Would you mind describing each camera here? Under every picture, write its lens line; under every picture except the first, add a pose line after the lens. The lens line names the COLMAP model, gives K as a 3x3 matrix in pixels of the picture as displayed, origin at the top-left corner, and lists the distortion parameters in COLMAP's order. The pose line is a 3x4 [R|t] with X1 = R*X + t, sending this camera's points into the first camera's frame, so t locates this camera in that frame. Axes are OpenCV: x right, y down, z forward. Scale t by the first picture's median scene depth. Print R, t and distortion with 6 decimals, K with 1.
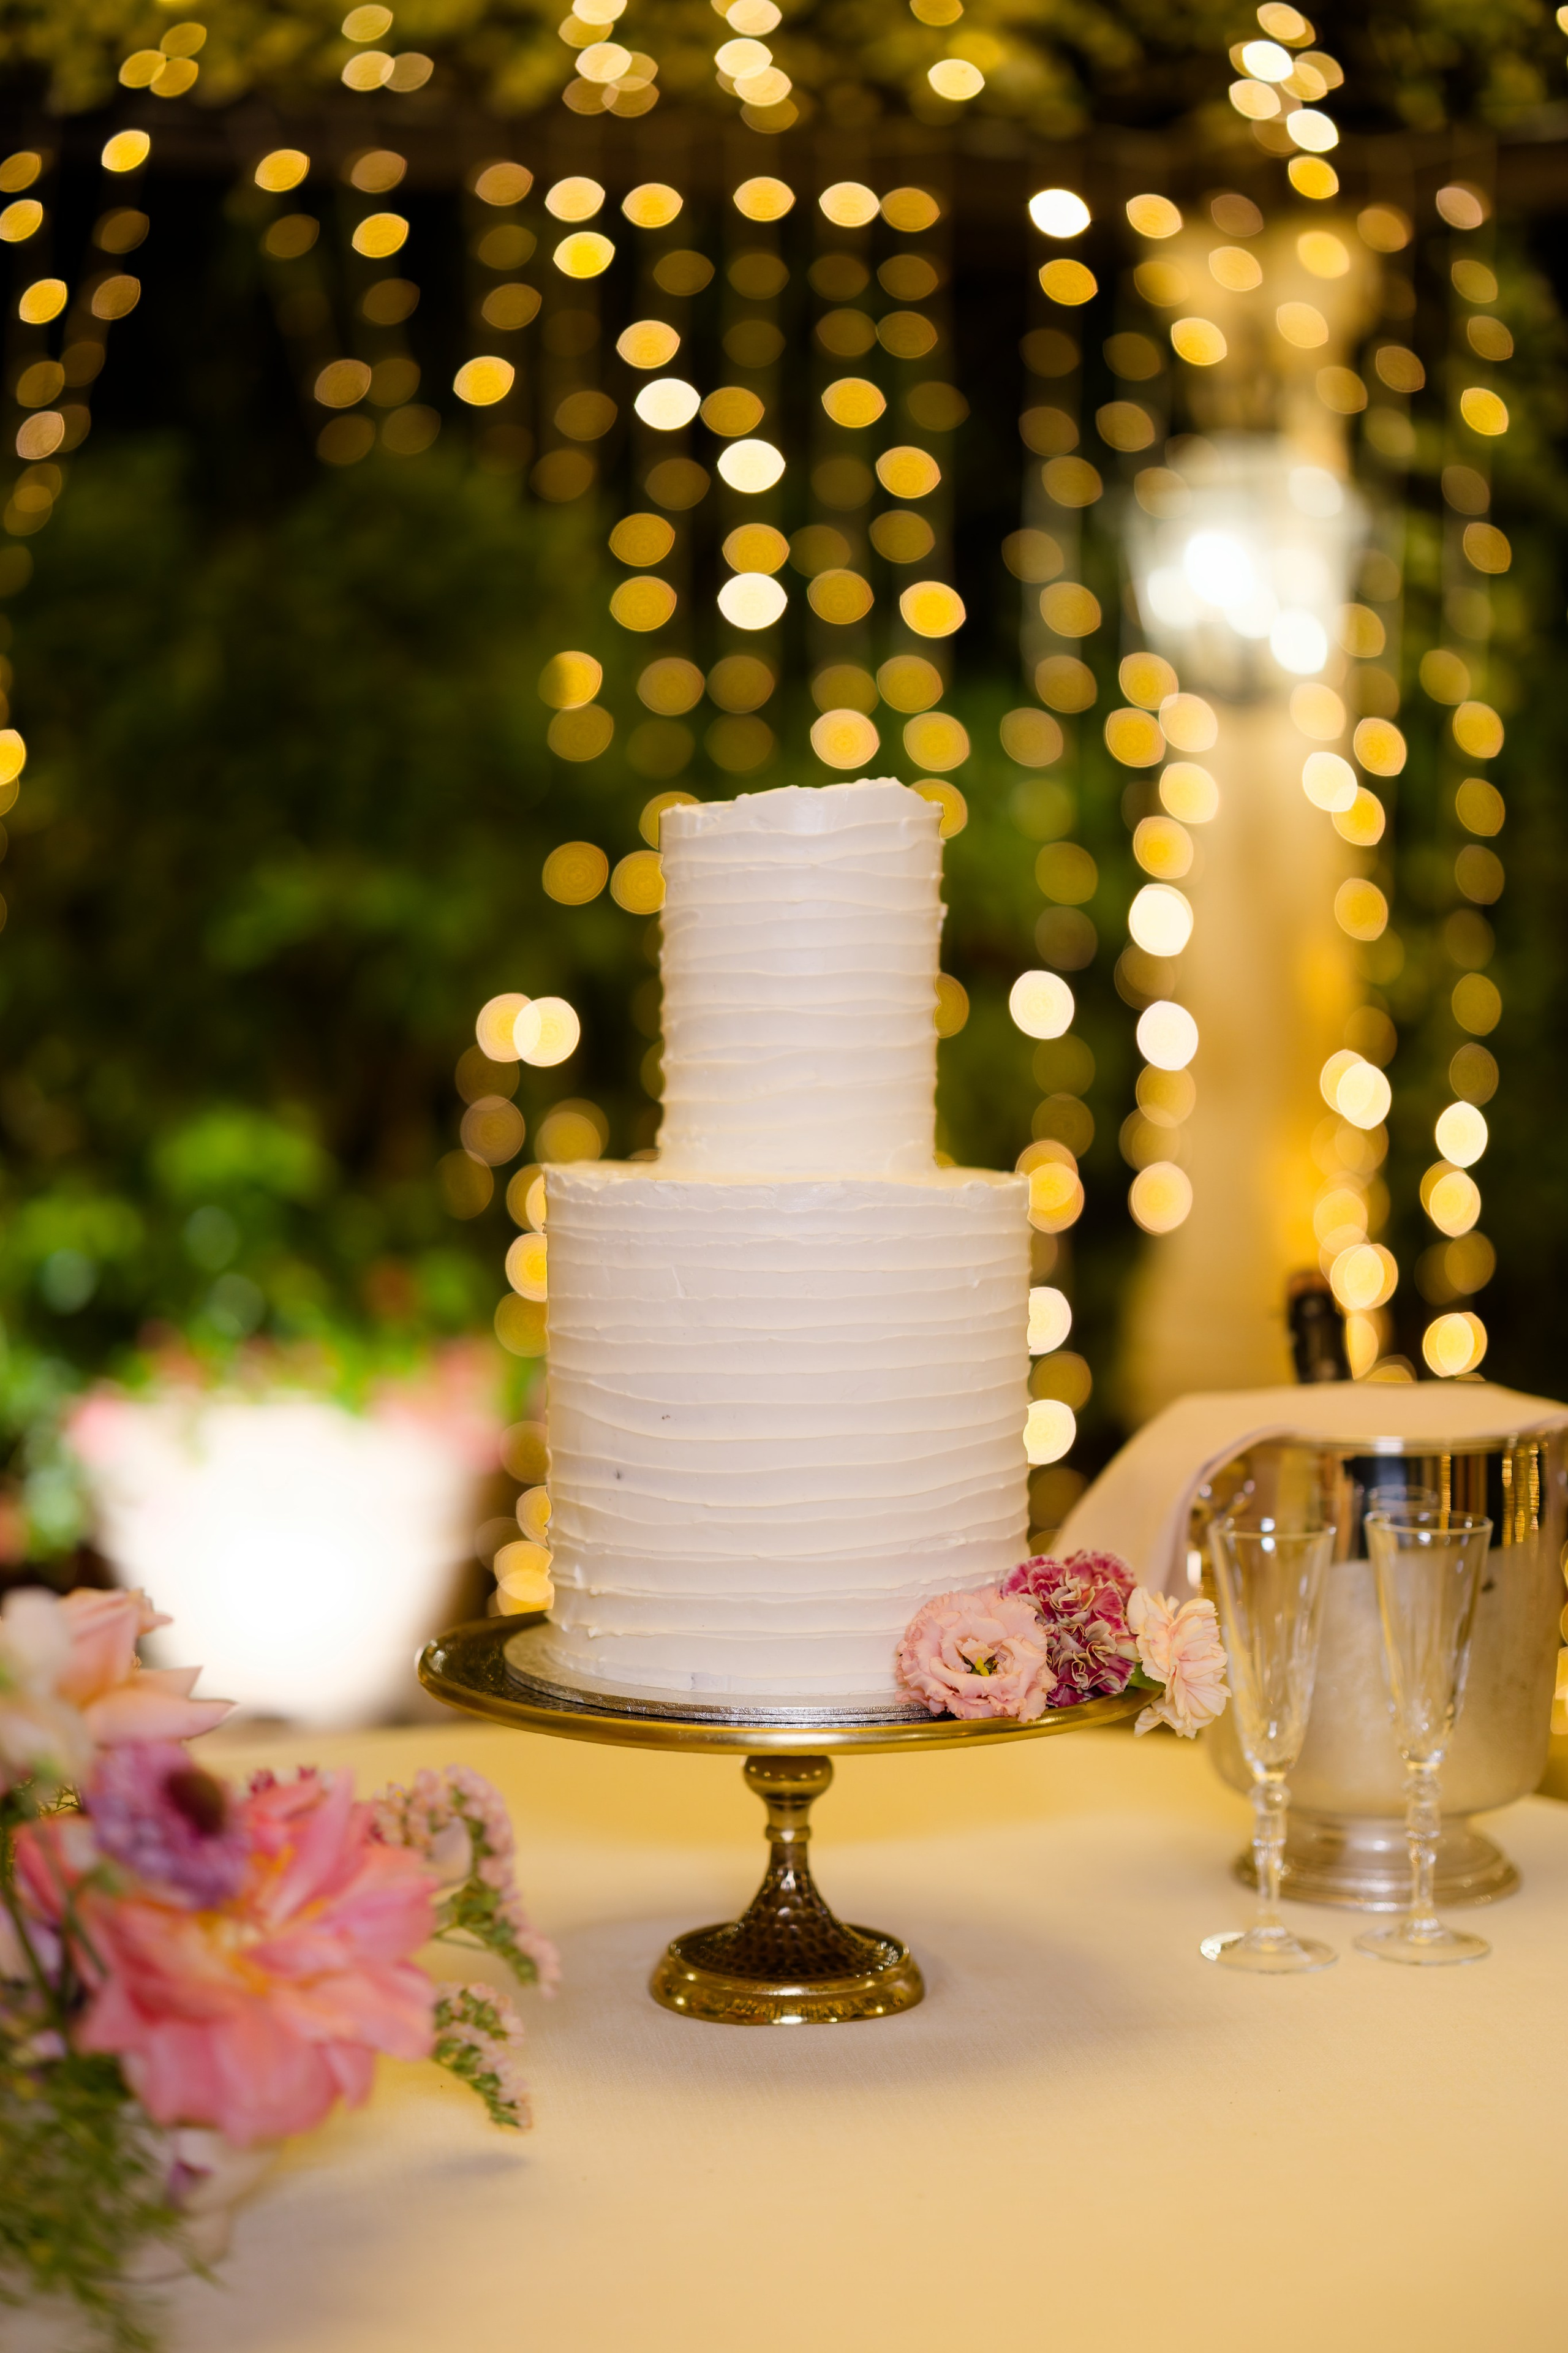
lens RADIAL K [[3482.4, 0, 754.1], [0, 3482.4, 1178.3], [0, 0, 1]] dist [-0.015085, 0.123253]
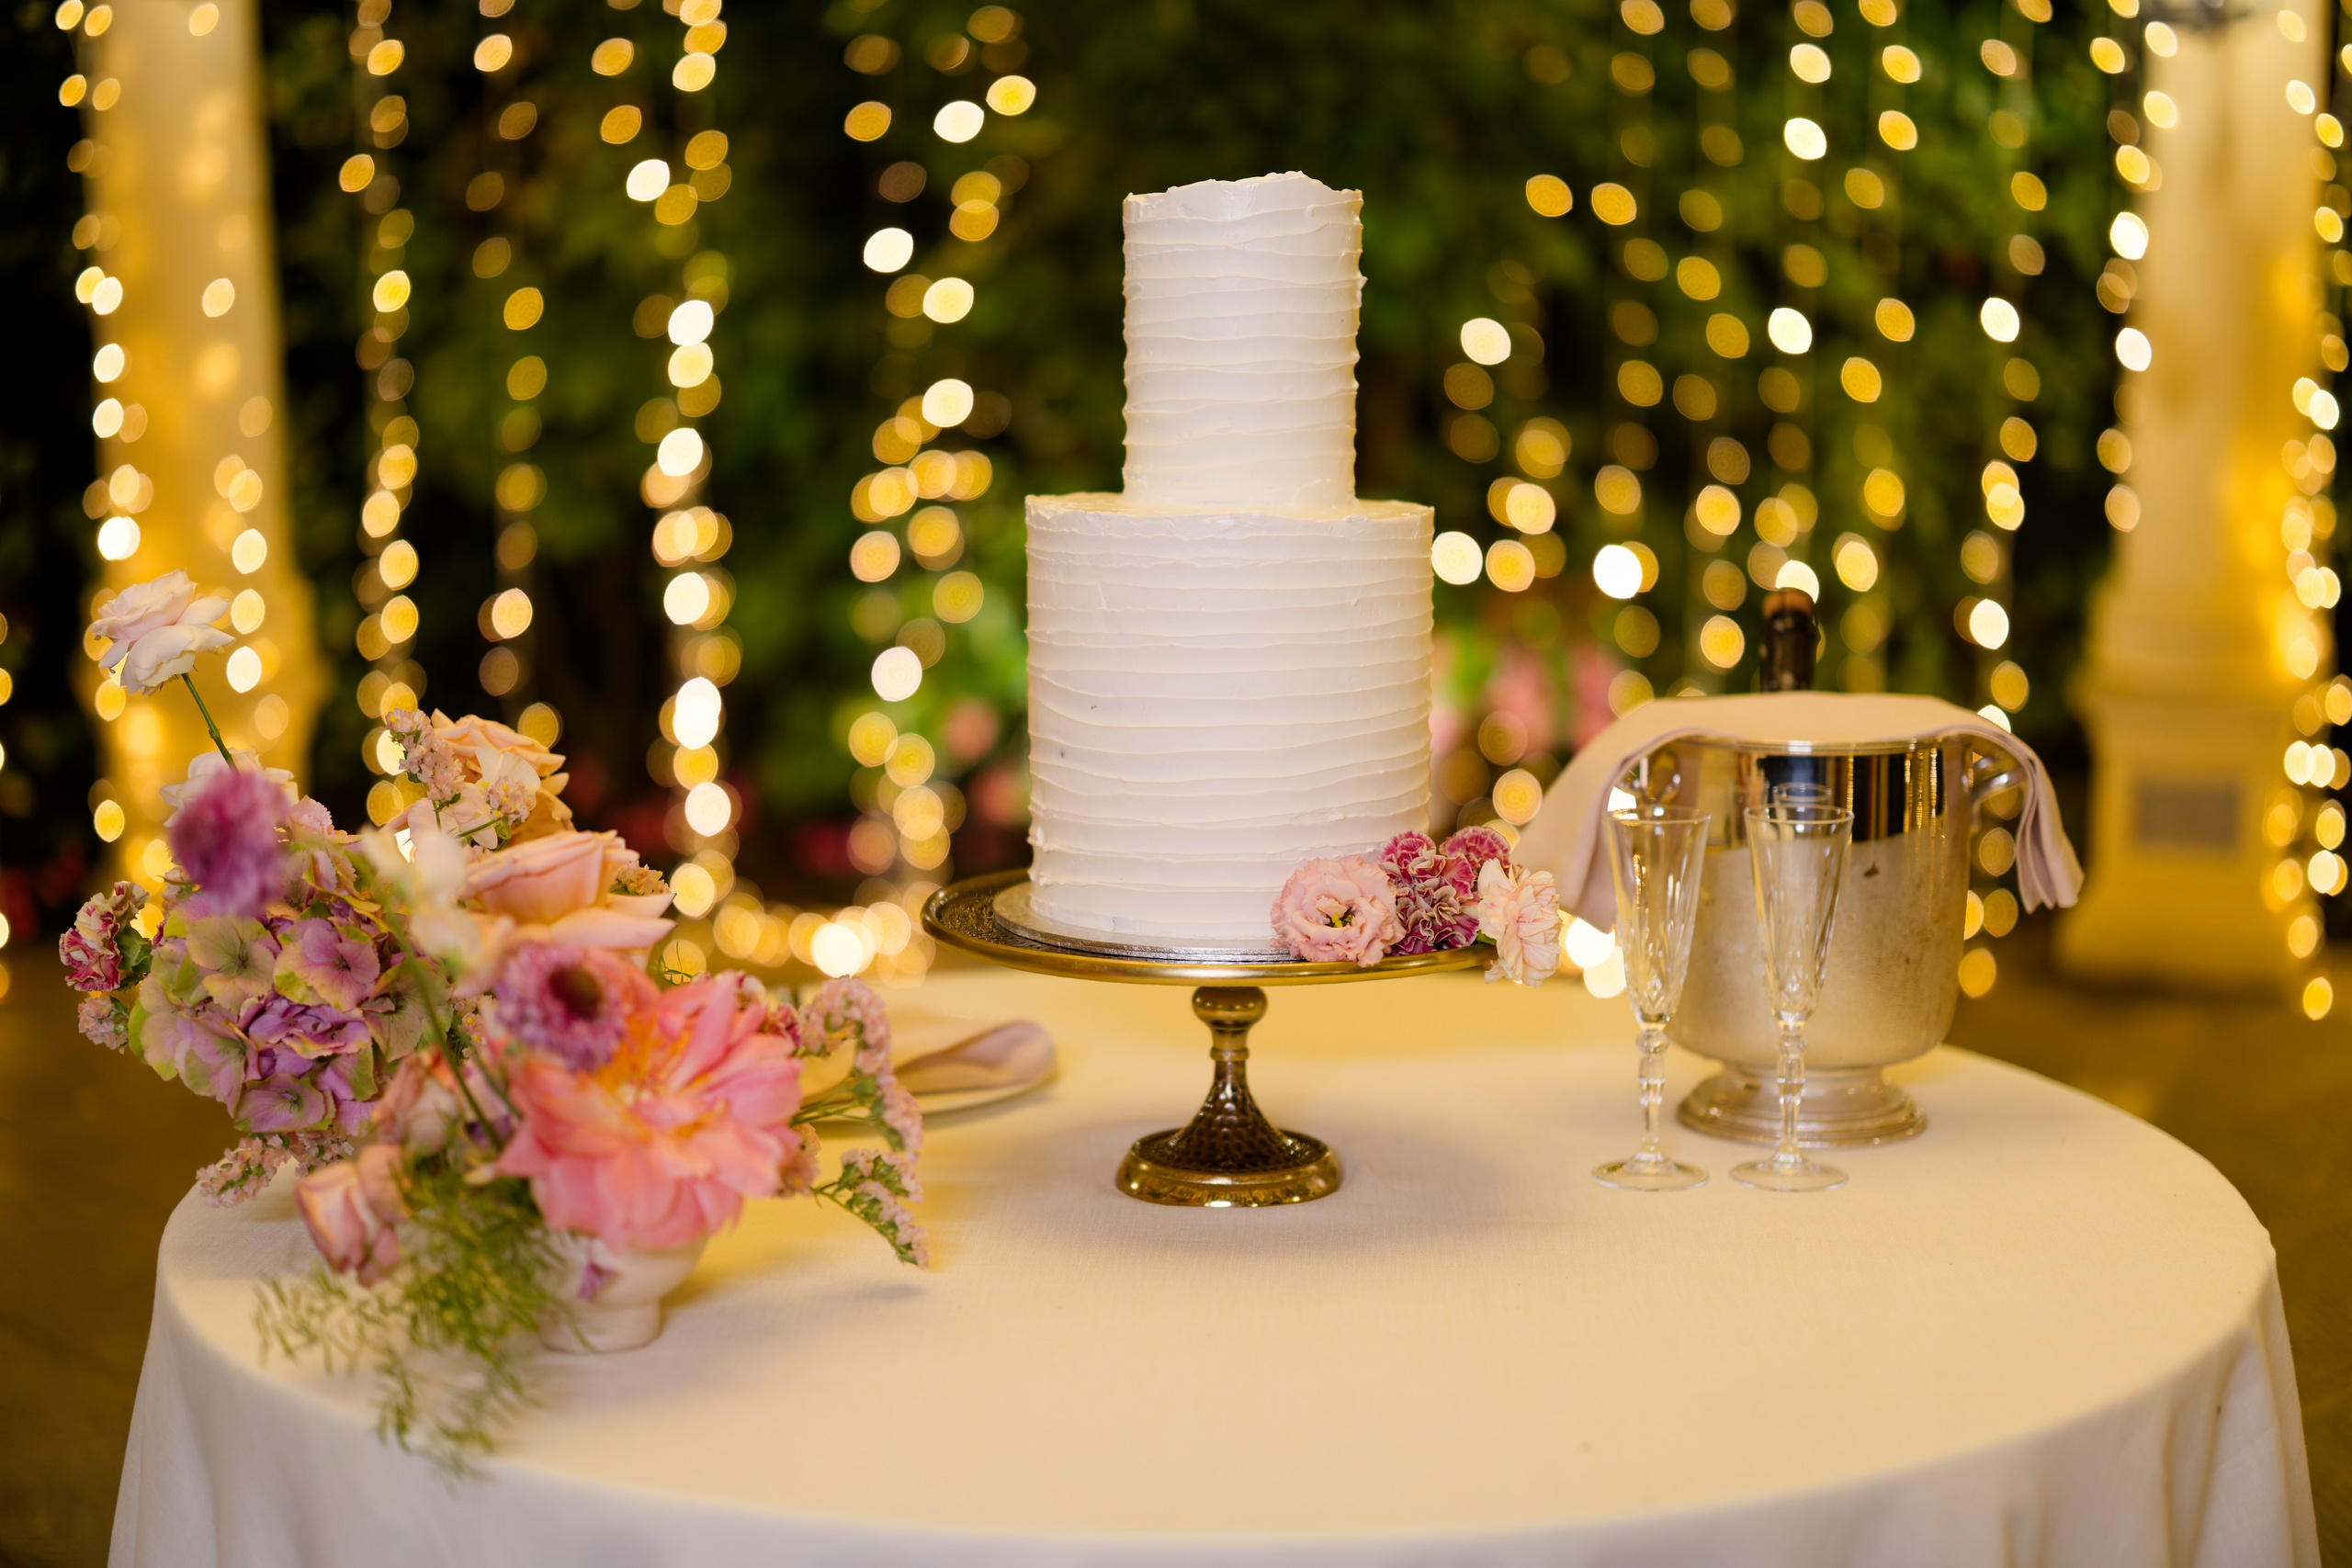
lens RADIAL K [[3329.4, 0, 1183.1], [0, 3329.4, 782.9], [0, 0, 1]] dist [-0.040614, 0.215327]
pose [[0.977211, 0.027361, -0.210500, 0.245455], [-0.007878, 0.995649, 0.092845, -0.012961], [0.212124, -0.089071, 0.973175, -0.123583]]
